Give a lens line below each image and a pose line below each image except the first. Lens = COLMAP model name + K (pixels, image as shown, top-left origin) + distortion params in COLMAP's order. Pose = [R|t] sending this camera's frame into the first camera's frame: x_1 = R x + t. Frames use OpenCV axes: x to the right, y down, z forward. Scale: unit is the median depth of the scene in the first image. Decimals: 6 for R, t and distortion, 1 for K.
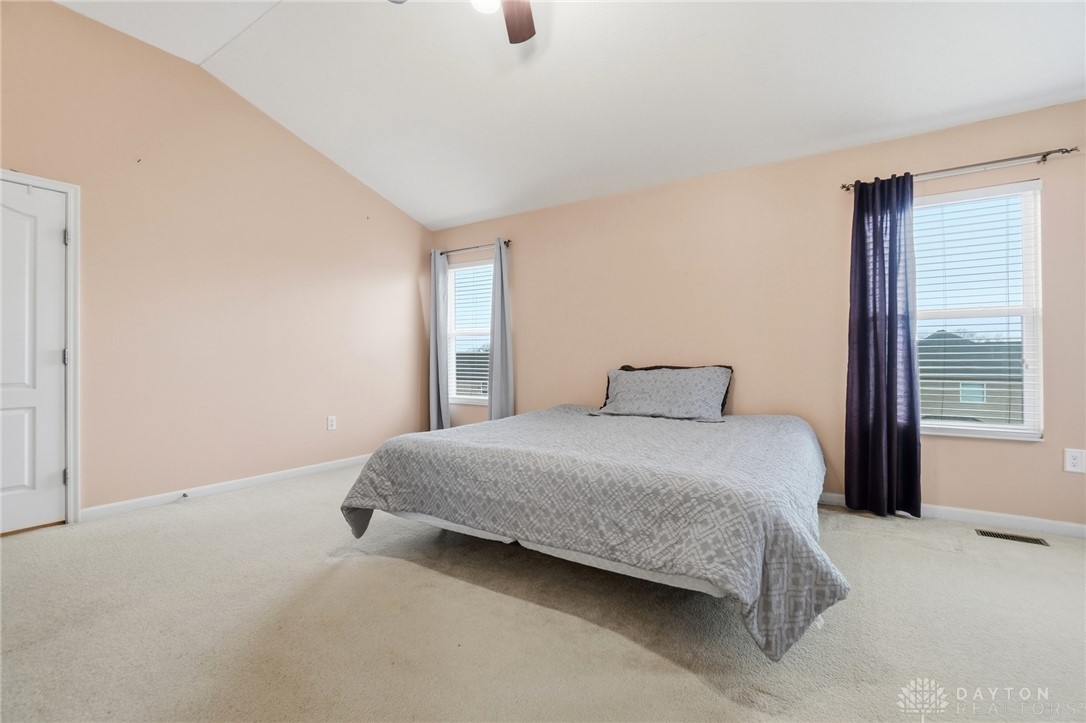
lens RADIAL K [[479.8, 0, 540.1], [0, 479.8, 357.1], [0, 0, 1]] dist [-0.040152, 0.005466]
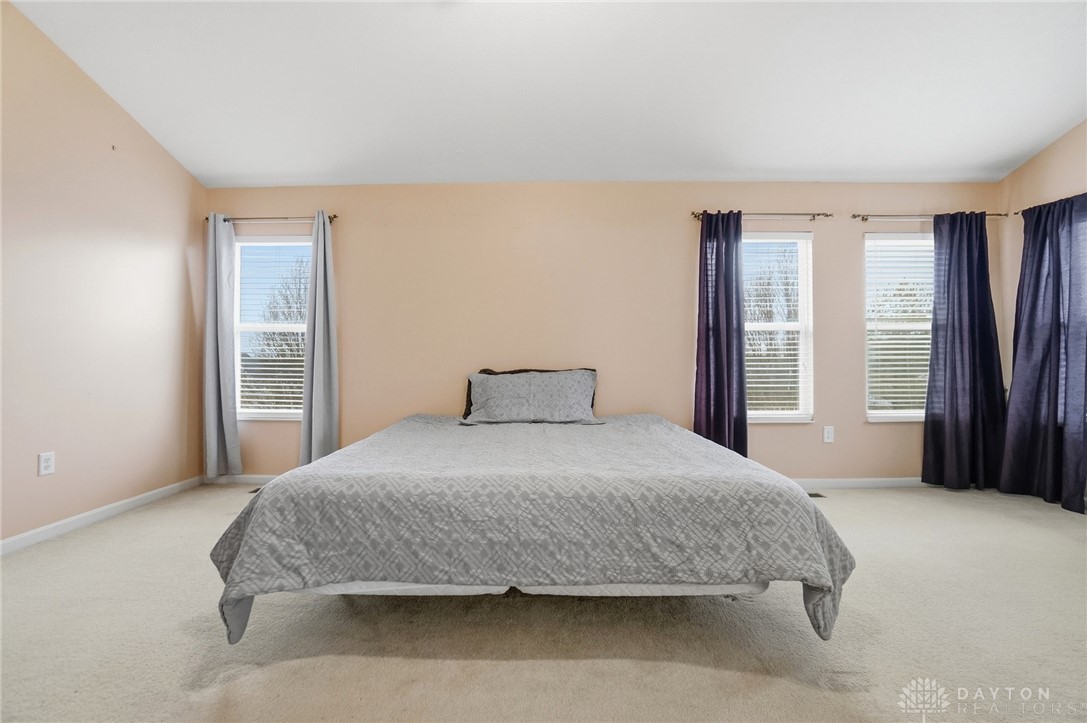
lens RADIAL K [[480.3, 0, 543.0], [0, 480.3, 357.2], [0, 0, 1]] dist [-0.040152, 0.005466]
pose [[0.846238, 0.008240, 0.532742, -0.389422], [-0.003275, 0.999942, -0.010263, 0.006498], [-0.532796, 0.006940, 0.846215, 0.266843]]
